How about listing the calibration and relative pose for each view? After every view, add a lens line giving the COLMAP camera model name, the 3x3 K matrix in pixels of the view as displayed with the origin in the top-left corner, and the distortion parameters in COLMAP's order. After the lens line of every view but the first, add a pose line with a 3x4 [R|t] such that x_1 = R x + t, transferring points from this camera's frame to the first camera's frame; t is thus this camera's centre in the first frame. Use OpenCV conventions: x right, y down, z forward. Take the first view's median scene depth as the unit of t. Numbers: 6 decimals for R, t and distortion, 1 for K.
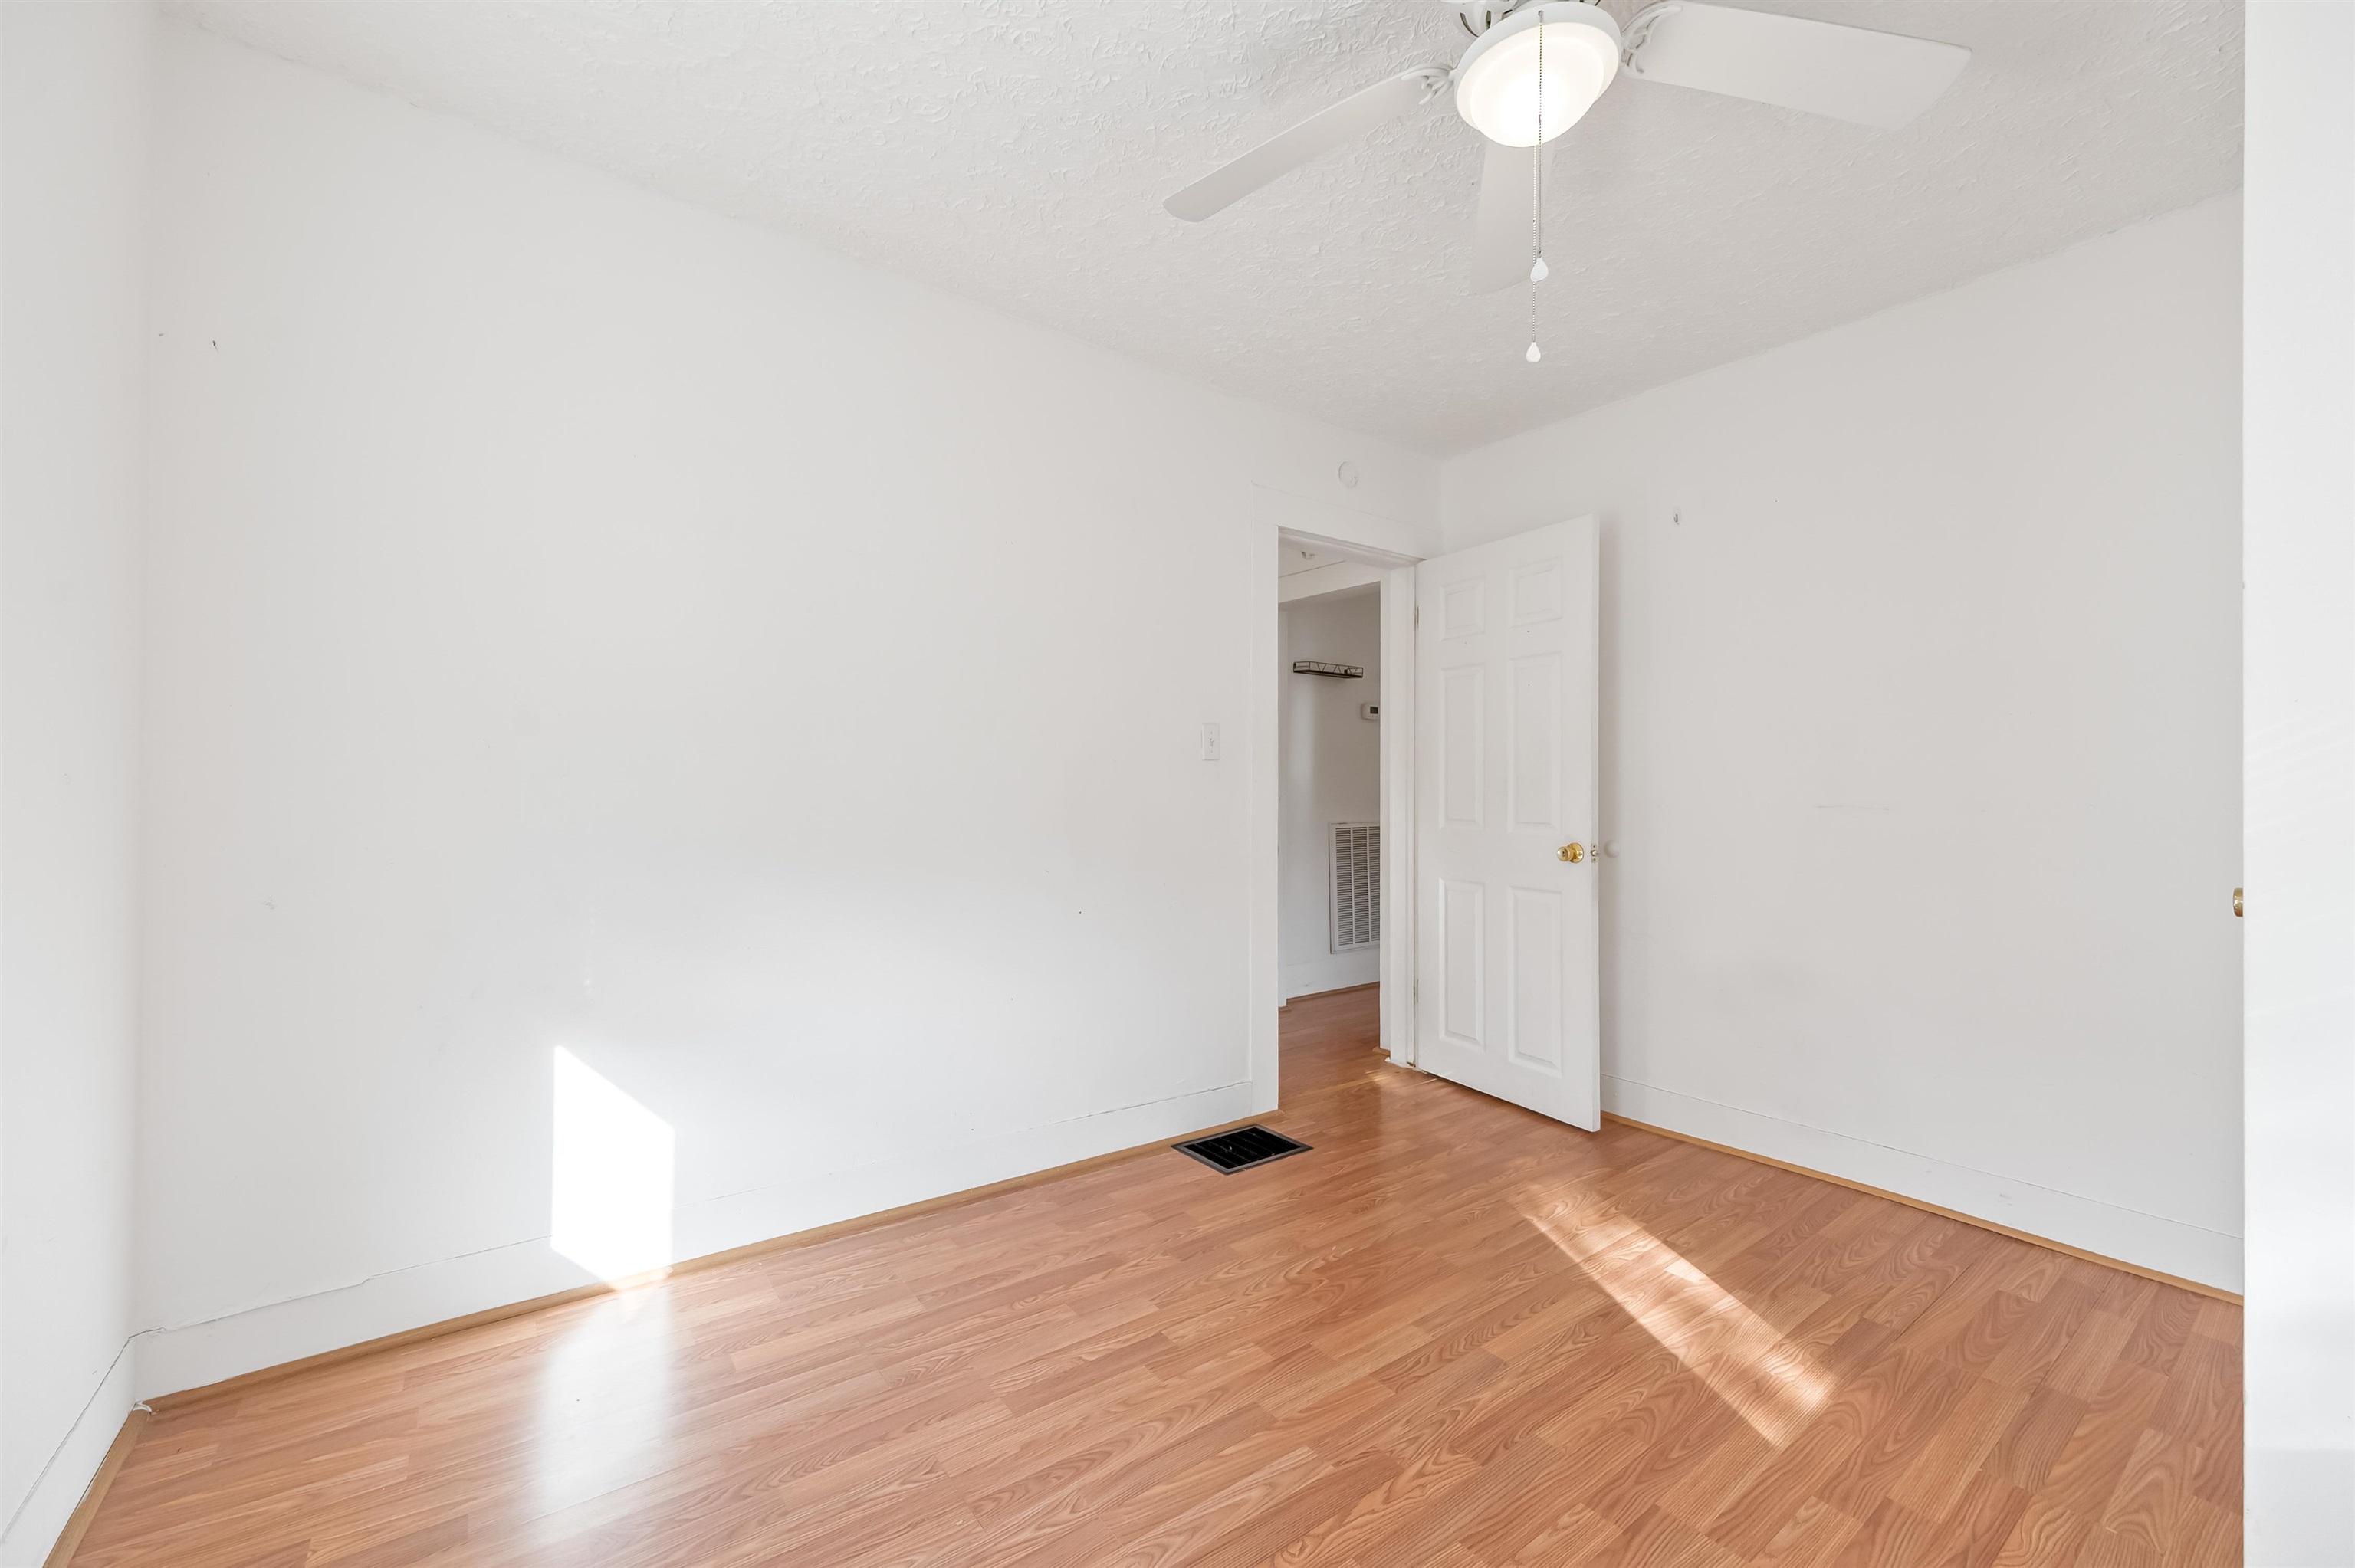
lens RADIAL K [[954.5, 0, 1169.5], [0, 954.5, 787.3], [0, 0, 1]] dist [-0.004057, 0.001953]
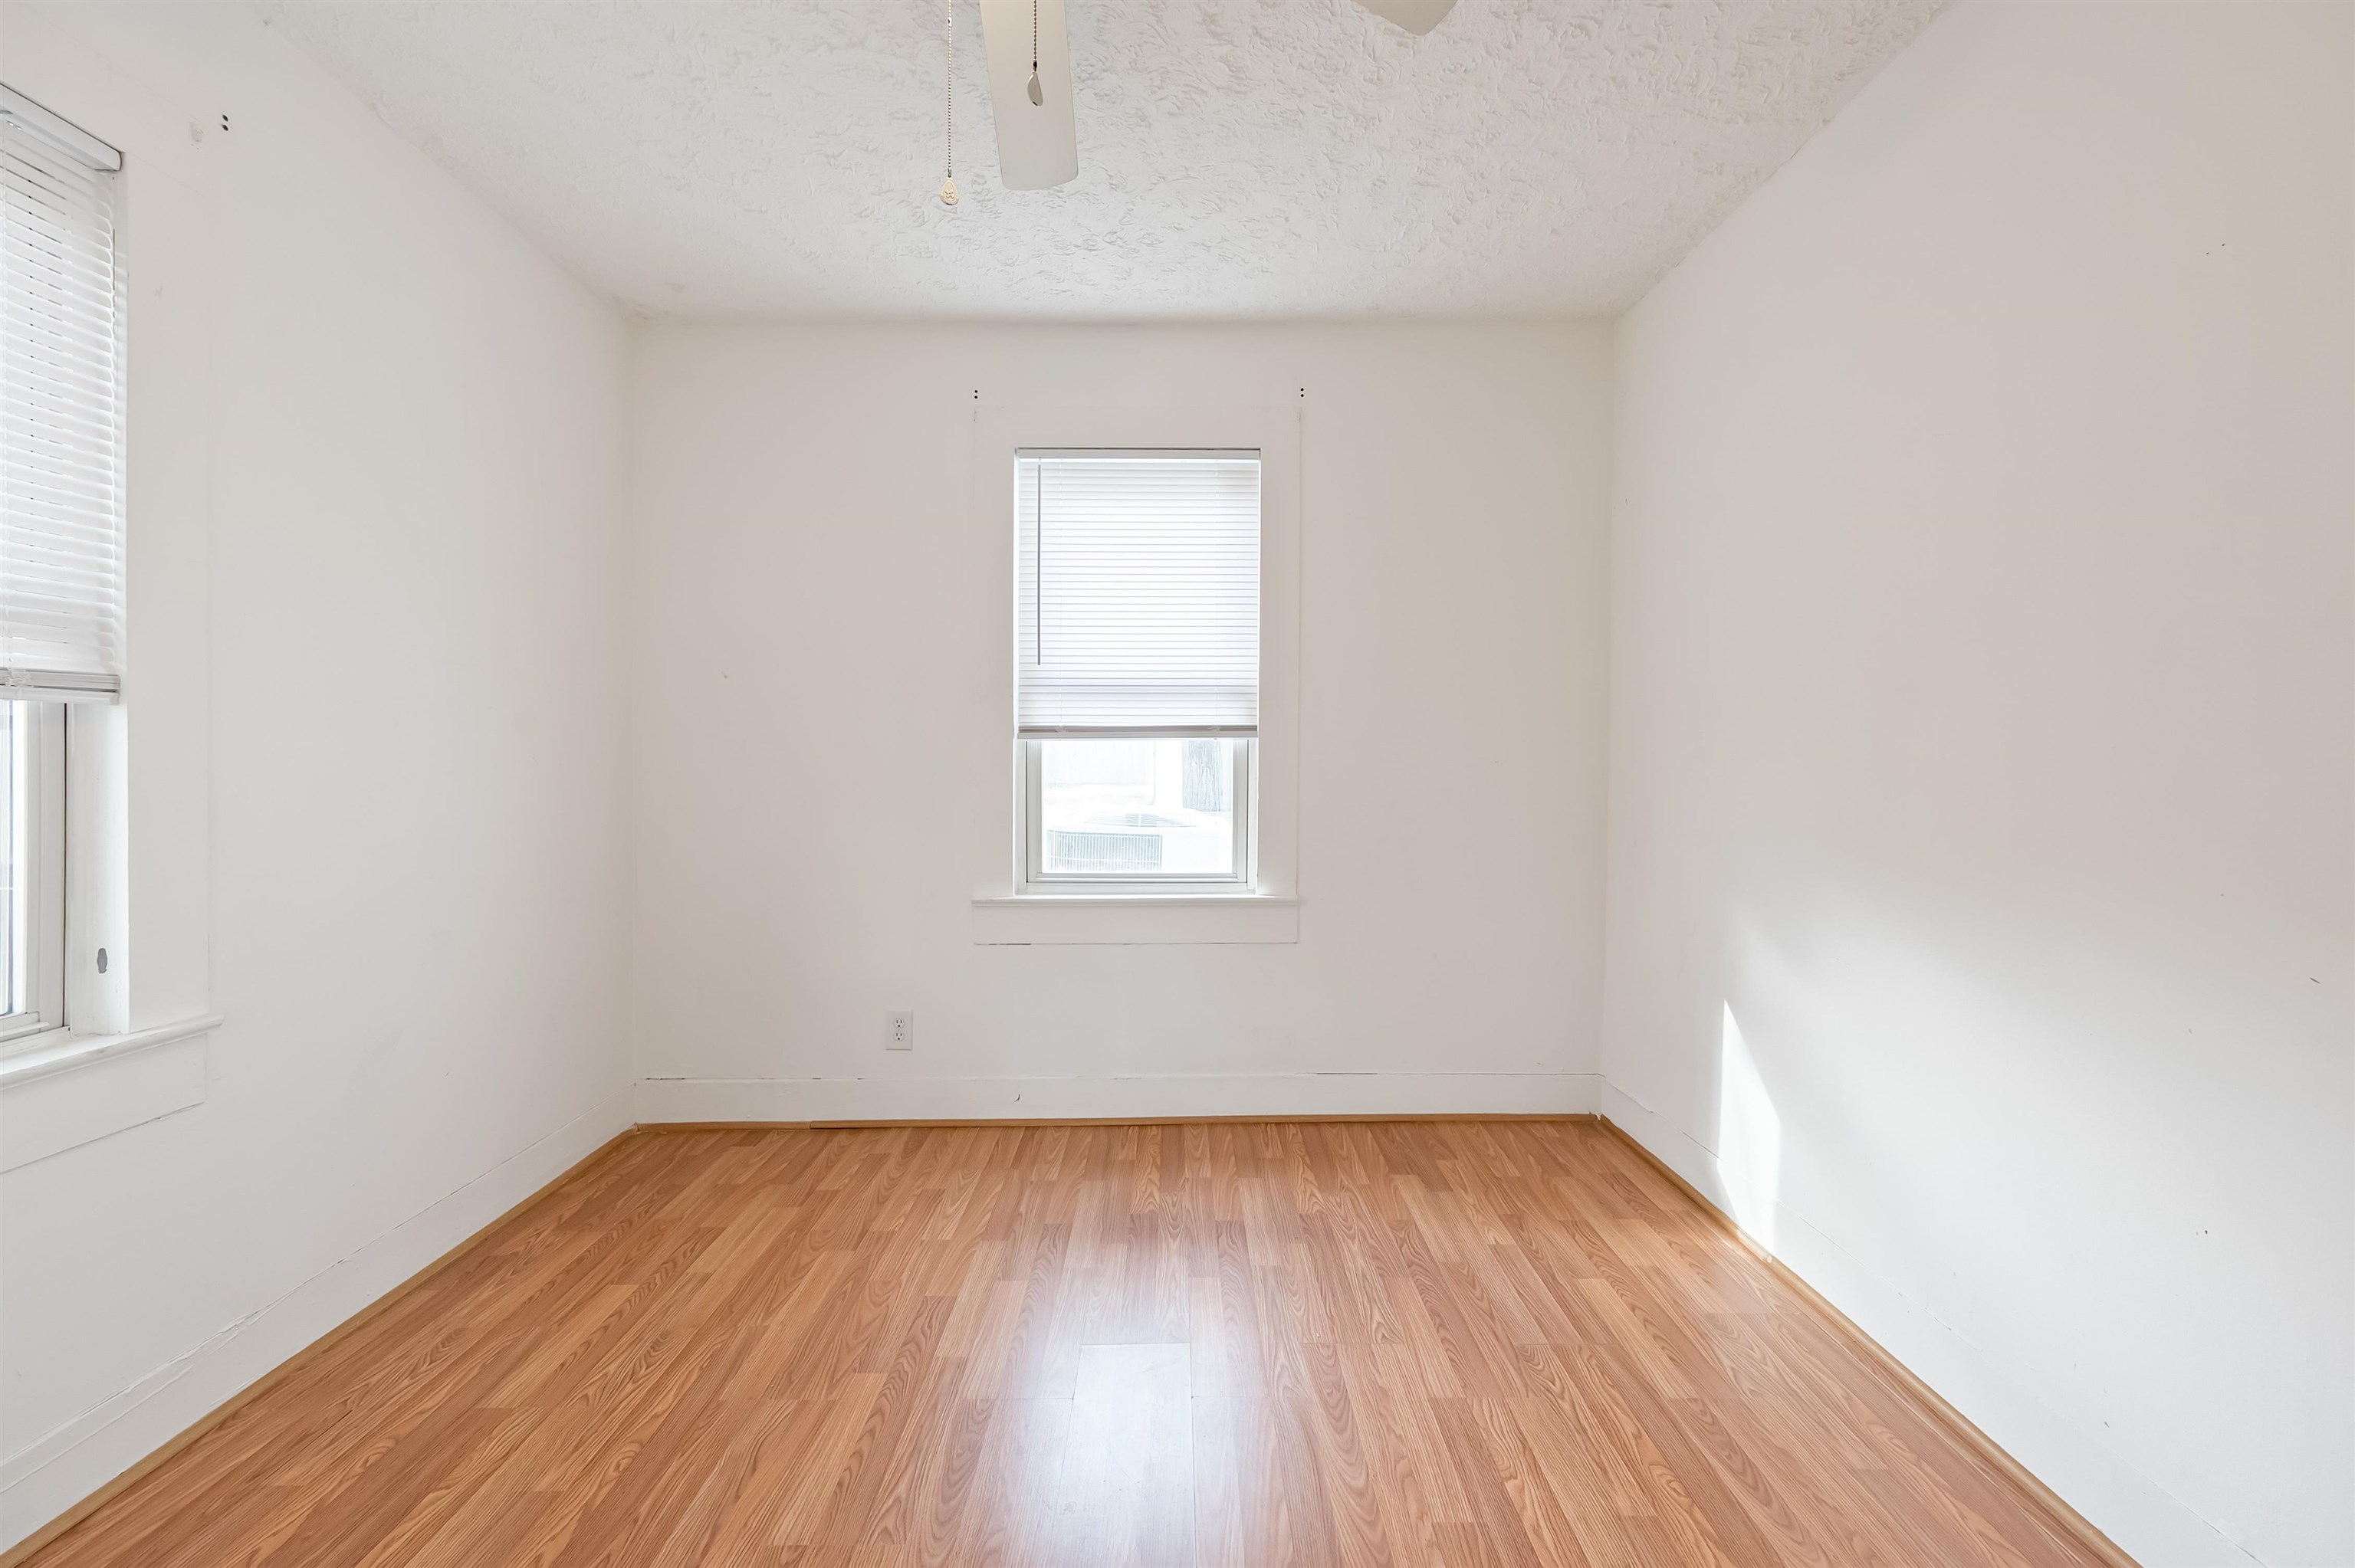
lens RADIAL K [[954.5, 0, 1198.2], [0, 954.5, 774.5], [0, 0, 1]] dist [-0.004057, 0.001953]
pose [[-0.578418, 0.006462, -0.815715, 0.721304], [-0.006256, 0.999904, 0.012358, -0.008910], [0.815717, 0.012251, -0.578322, 1.243387]]
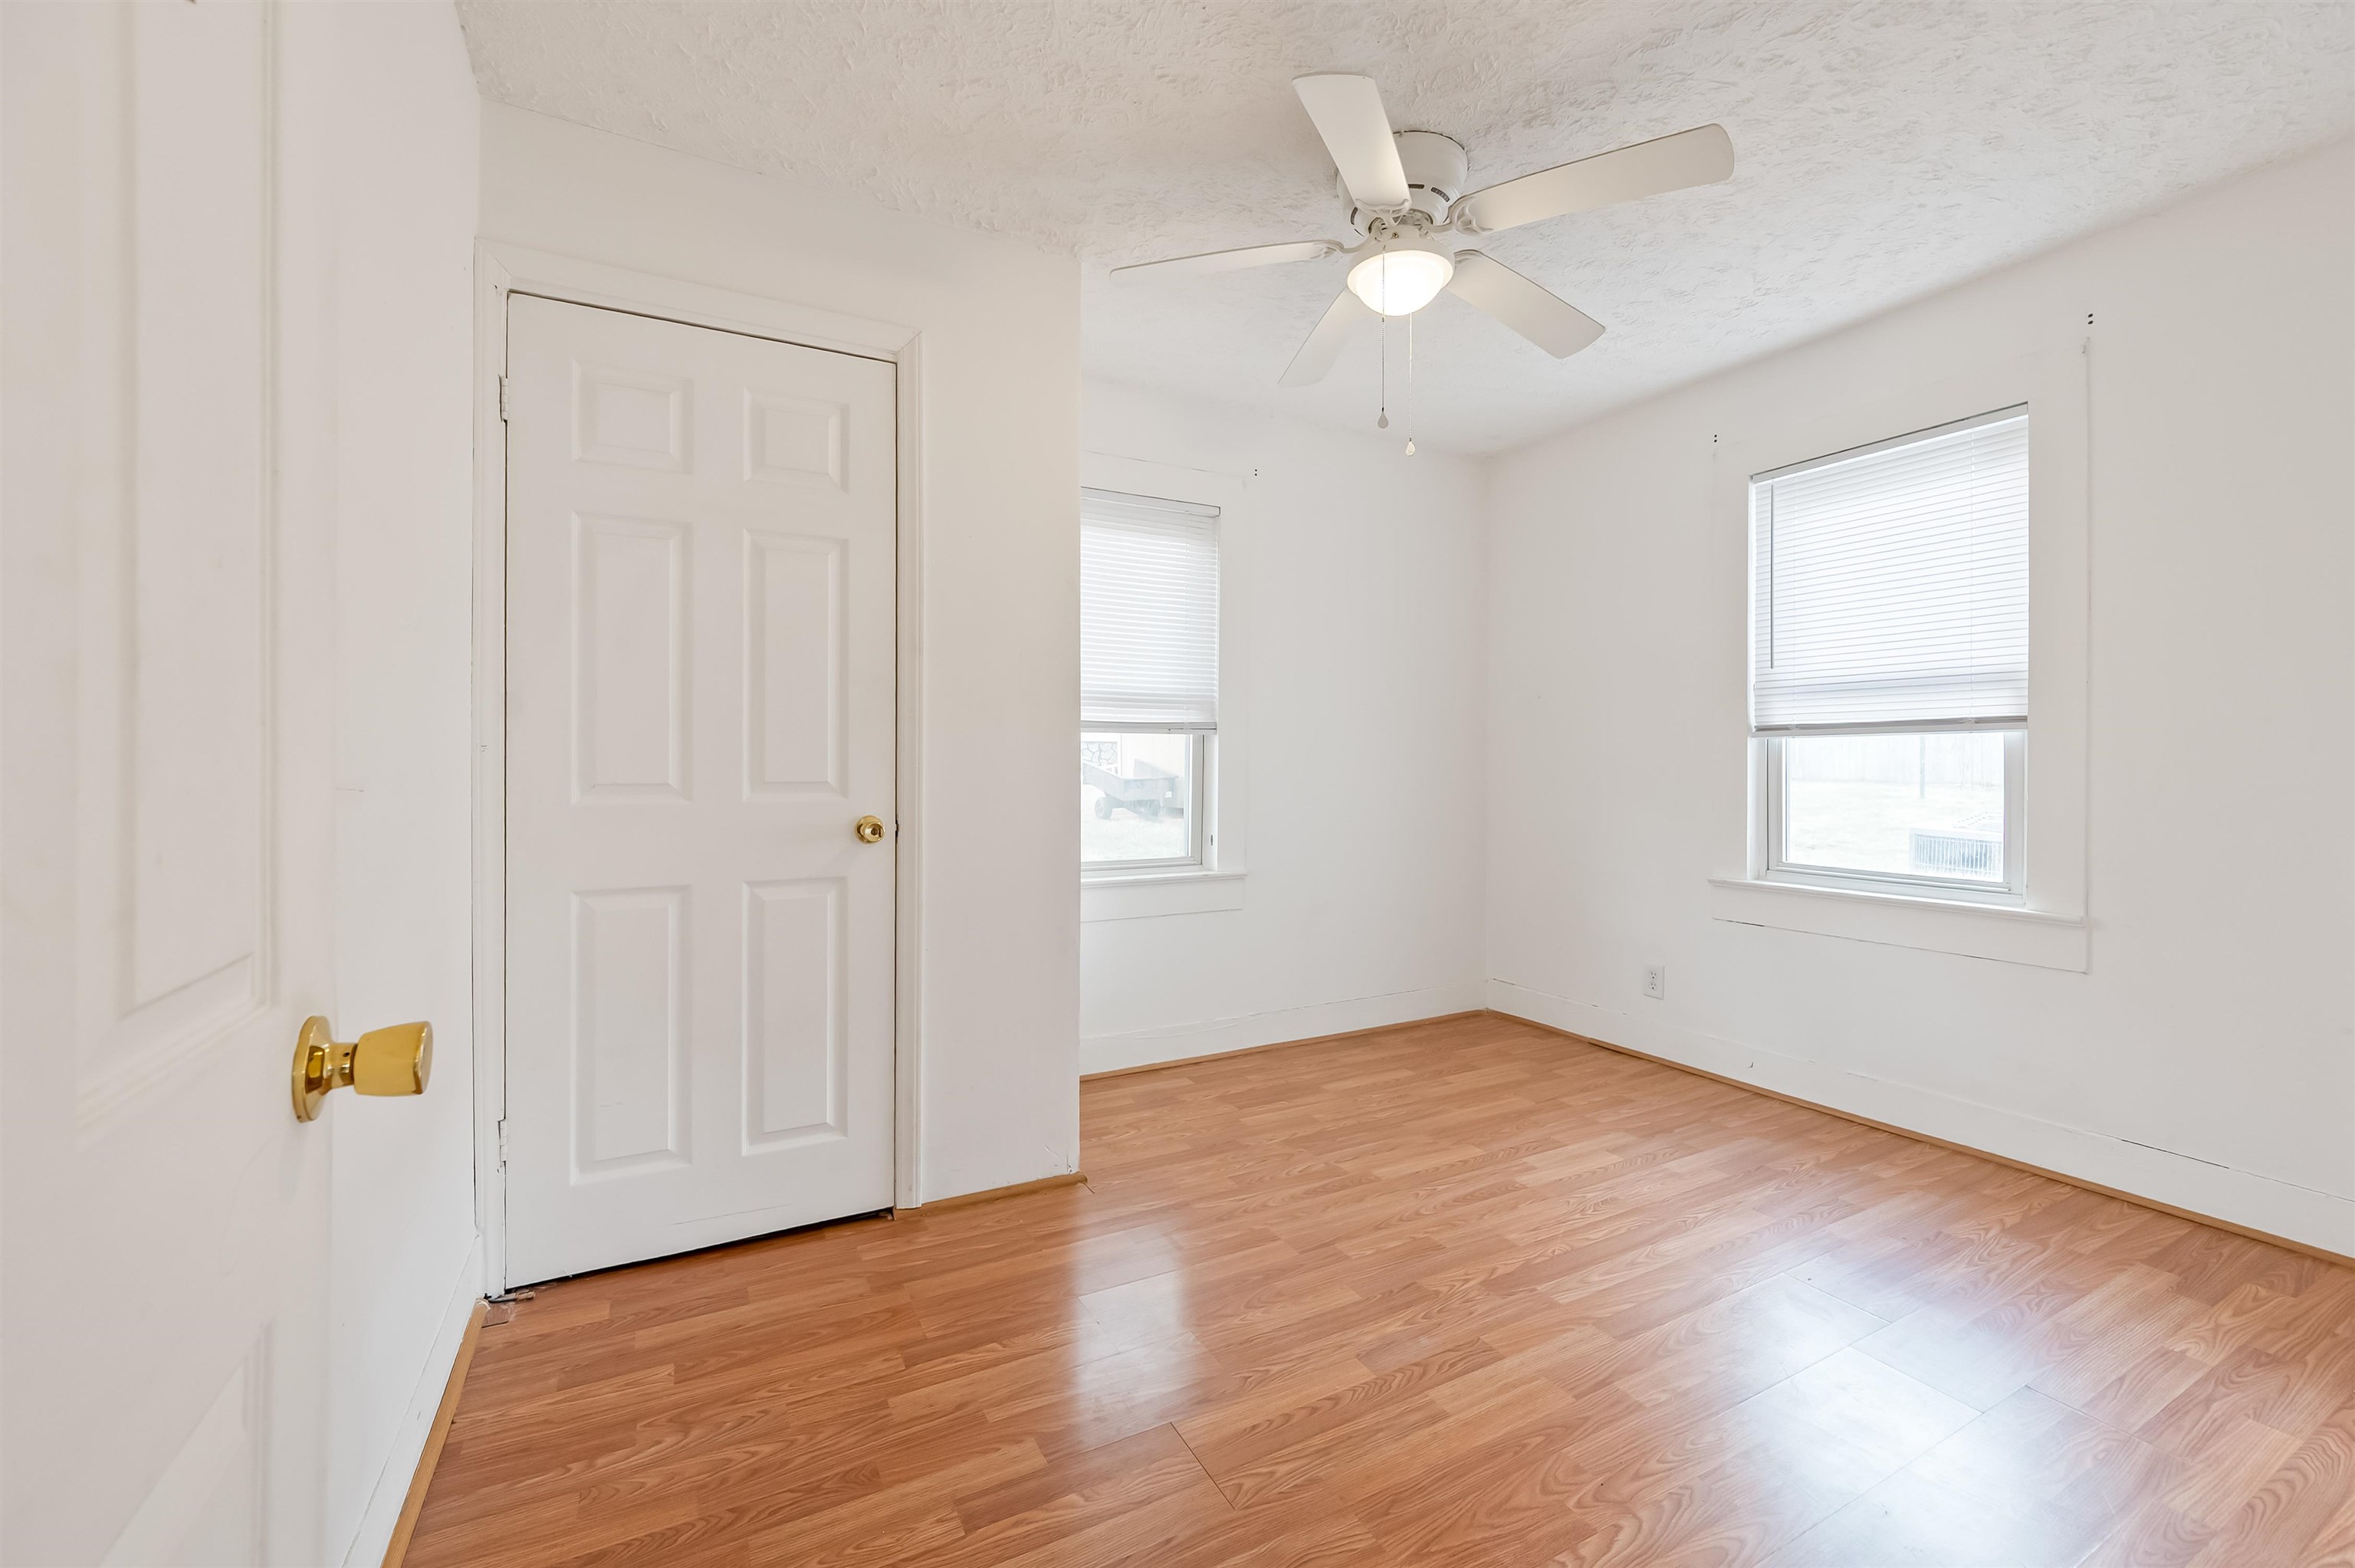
lens RADIAL K [[954.5, 0, 1133.2], [0, 954.5, 761.5], [0, 0, 1]] dist [-0.004057, 0.001953]
pose [[-0.984052, -0.005602, 0.177792, 0.407631], [-0.005155, 0.999982, 0.002973, -0.002106], [-0.177806, 0.002009, -0.984064, 1.992590]]
